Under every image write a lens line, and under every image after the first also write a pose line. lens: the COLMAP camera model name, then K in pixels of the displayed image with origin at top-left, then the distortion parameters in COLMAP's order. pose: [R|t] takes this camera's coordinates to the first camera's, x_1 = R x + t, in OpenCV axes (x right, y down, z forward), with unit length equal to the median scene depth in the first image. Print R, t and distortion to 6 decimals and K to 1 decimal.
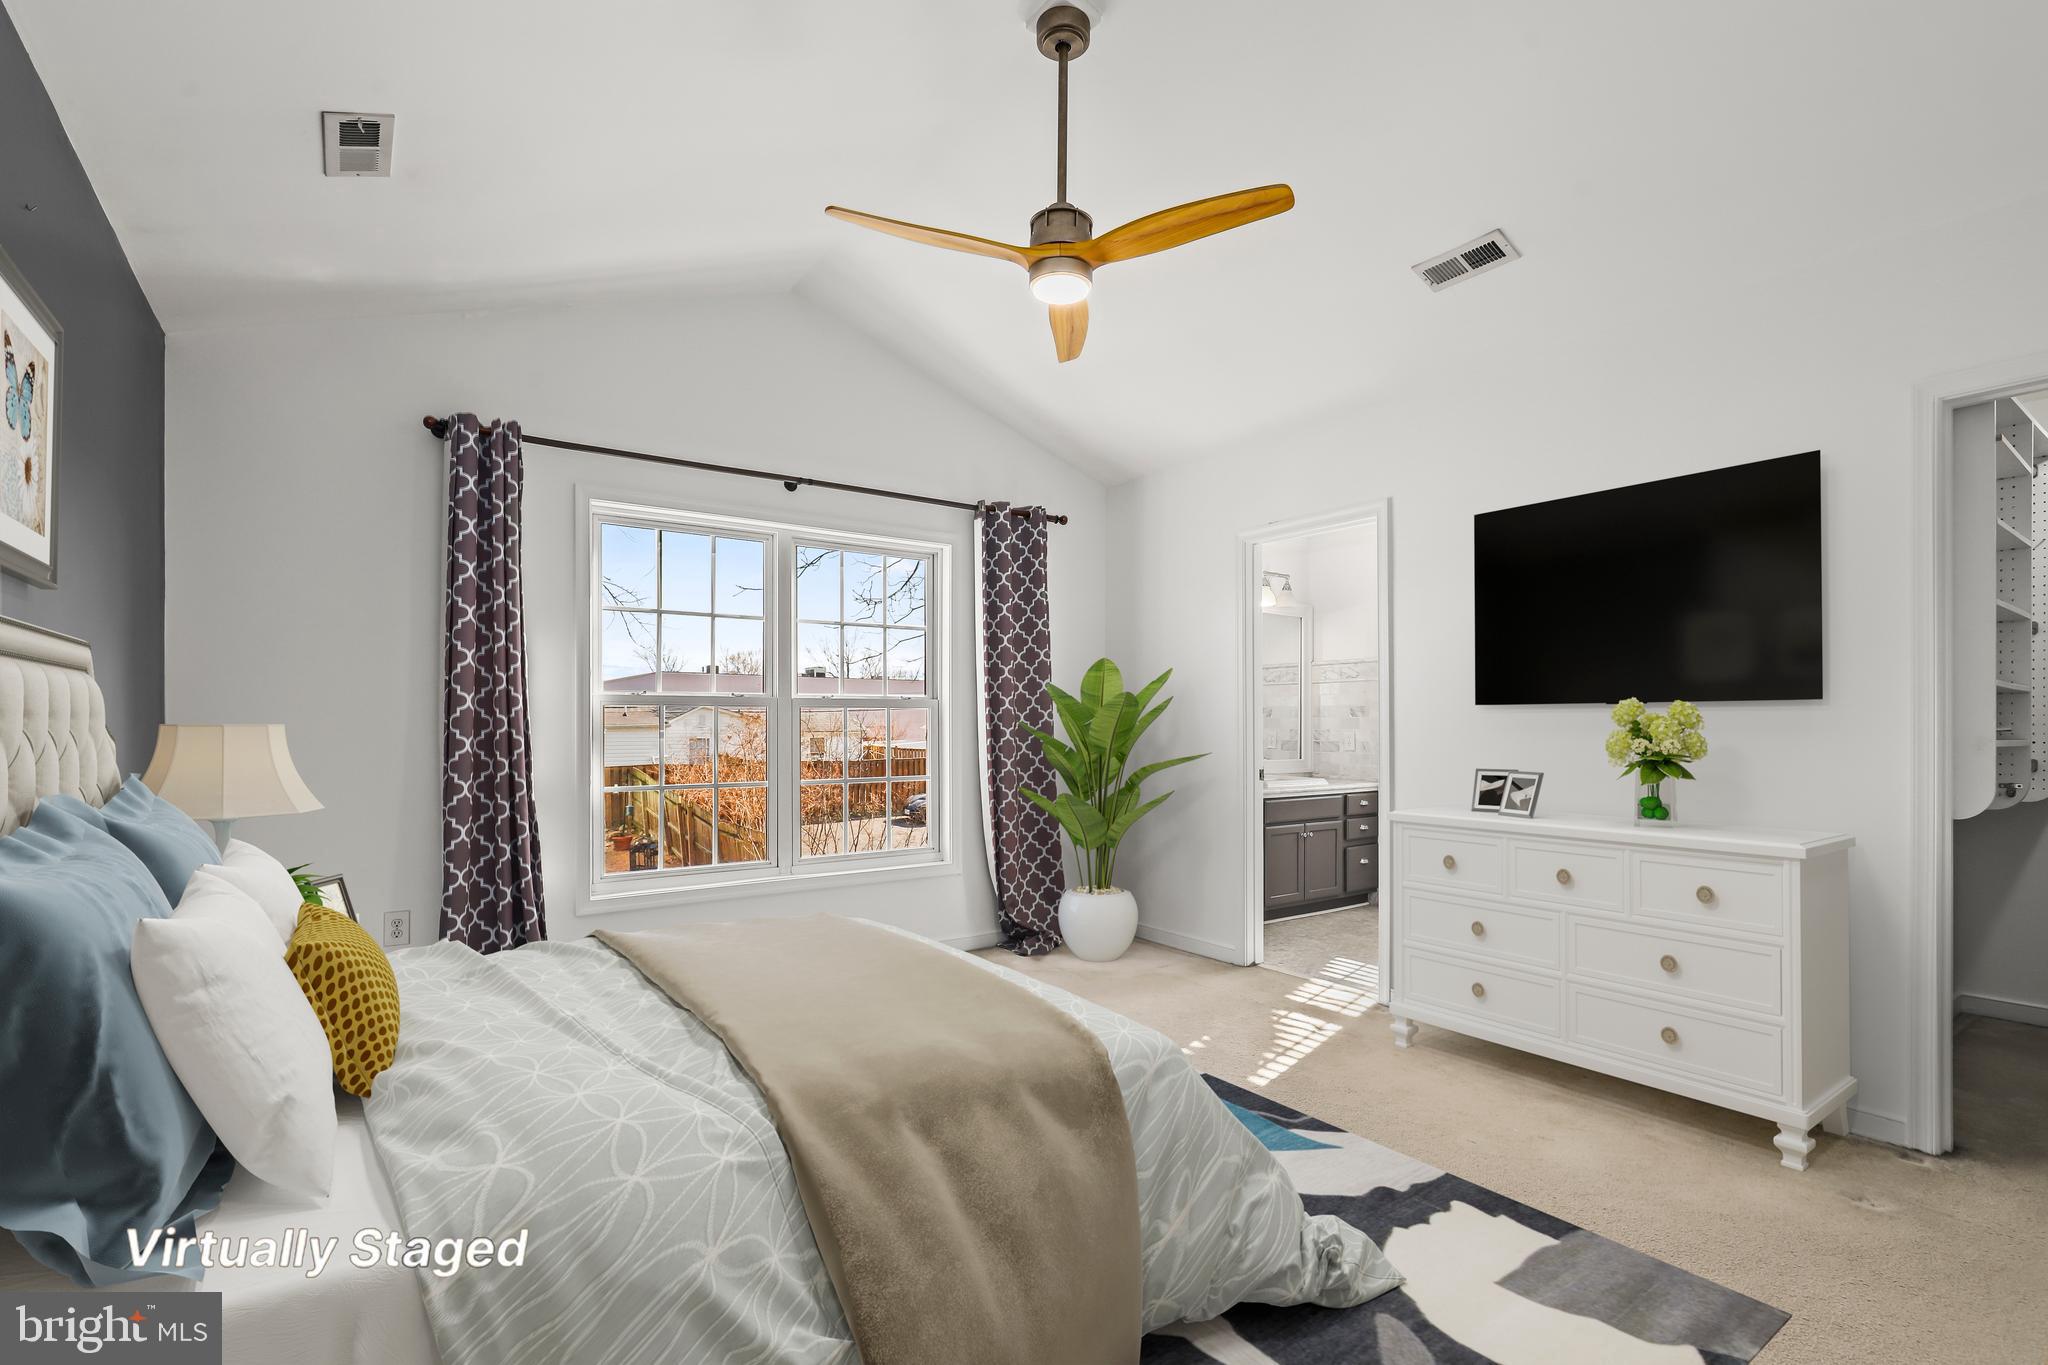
lens RADIAL K [[931.3, 0, 1024.9], [0, 931.3, 717.2], [0, 0, 1]] dist [0.000612, -0.000565]
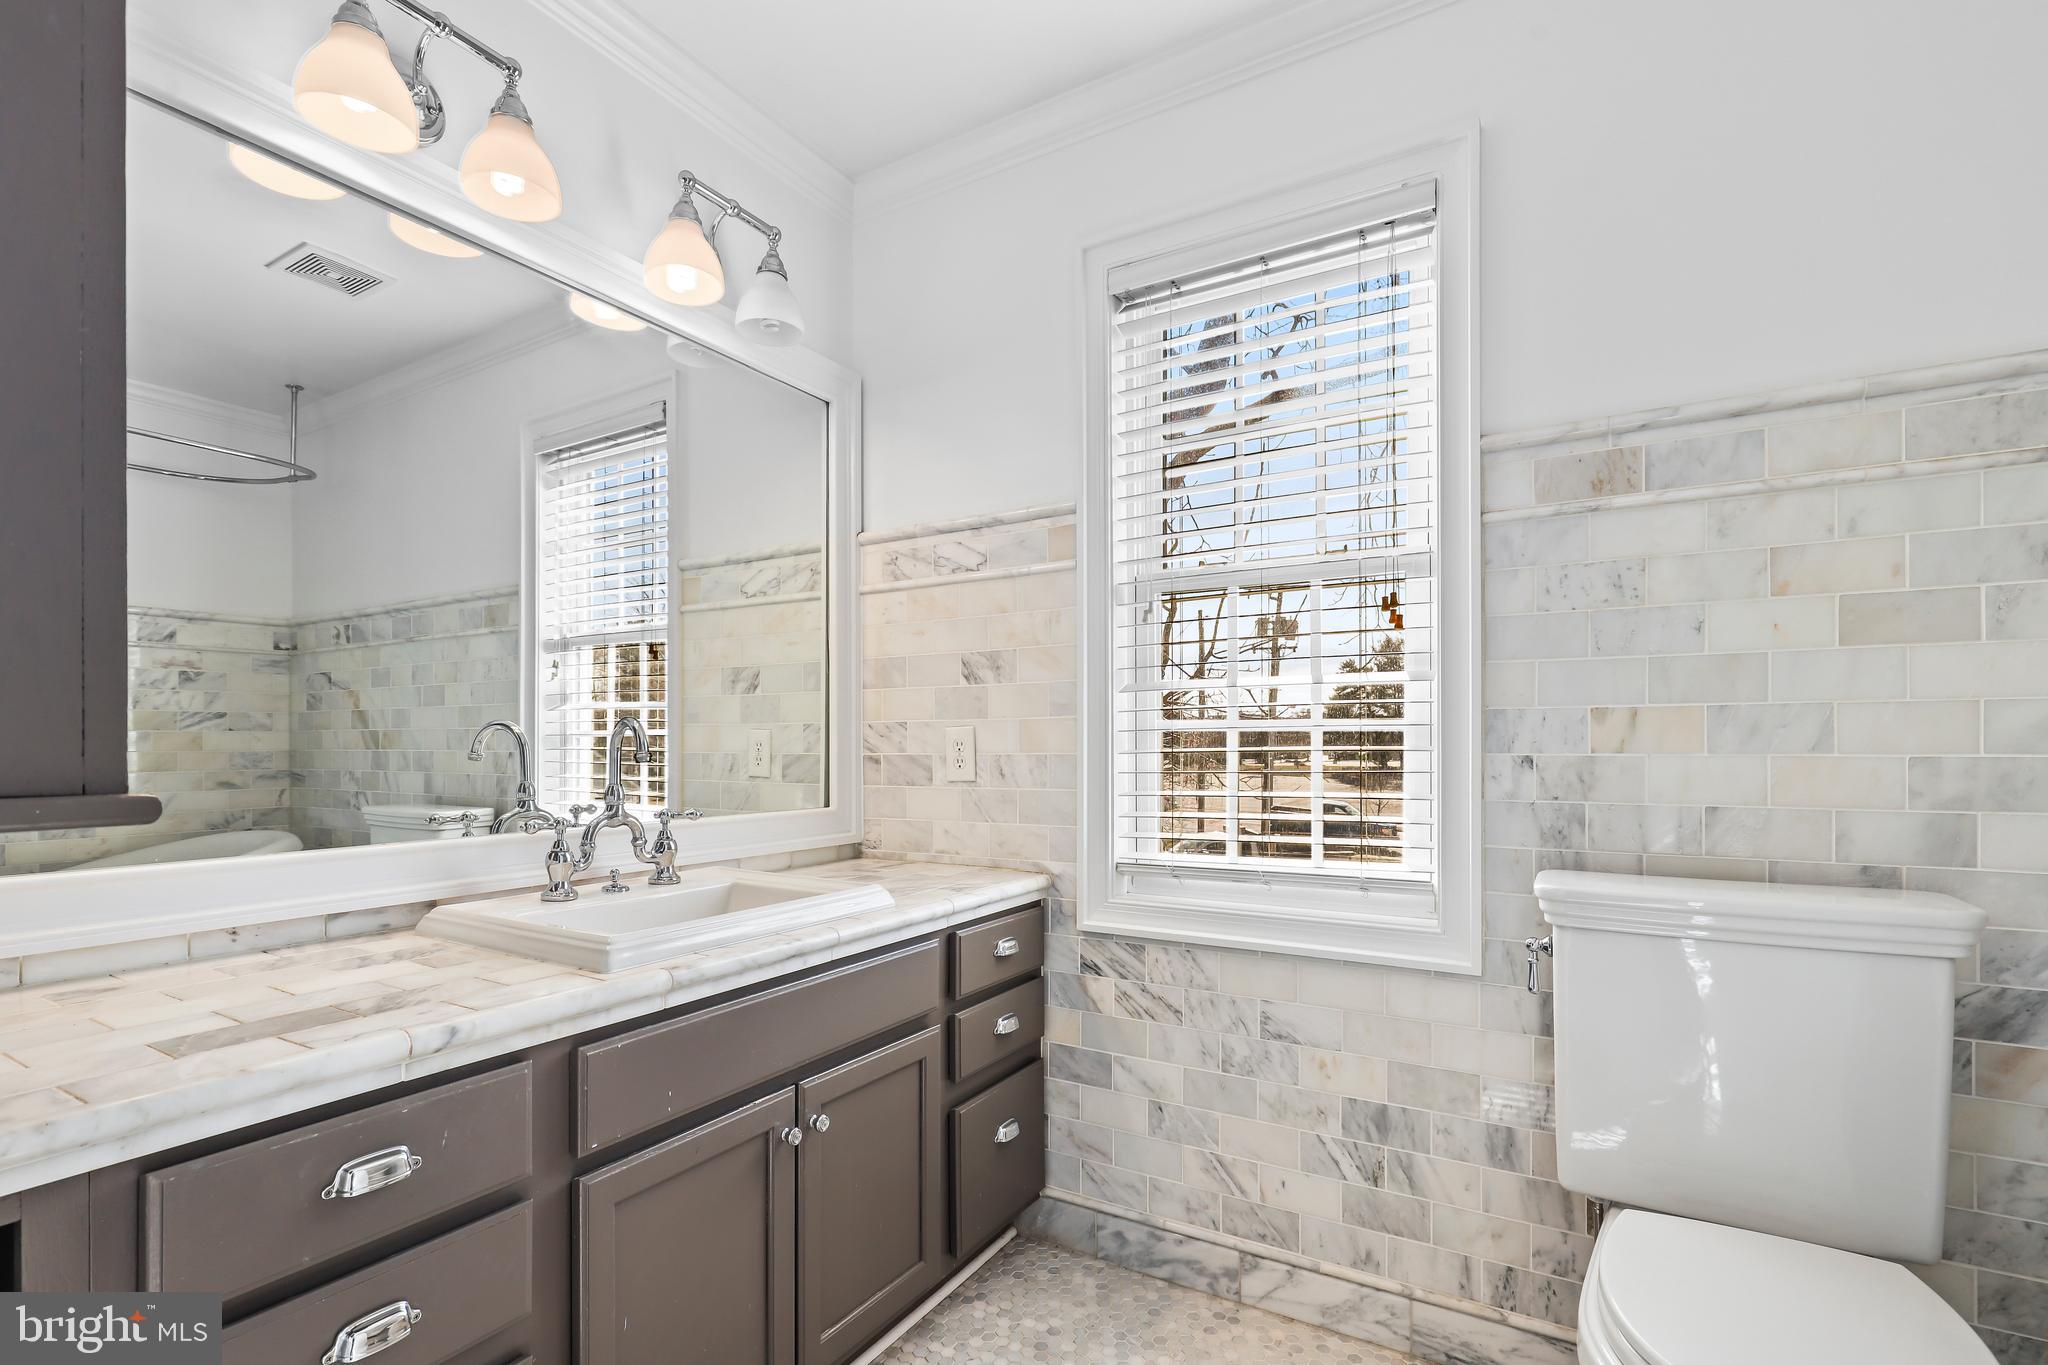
lens RADIAL K [[931.3, 0, 1024.9], [0, 931.3, 717.2], [0, 0, 1]] dist [0.000612, -0.000565]
pose [[0.913141, 0.002923, 0.407634, 0.240077], [0.001451, 0.999945, -0.010422, 0.016508], [-0.407642, 0.010108, 0.913086, 0.705617]]
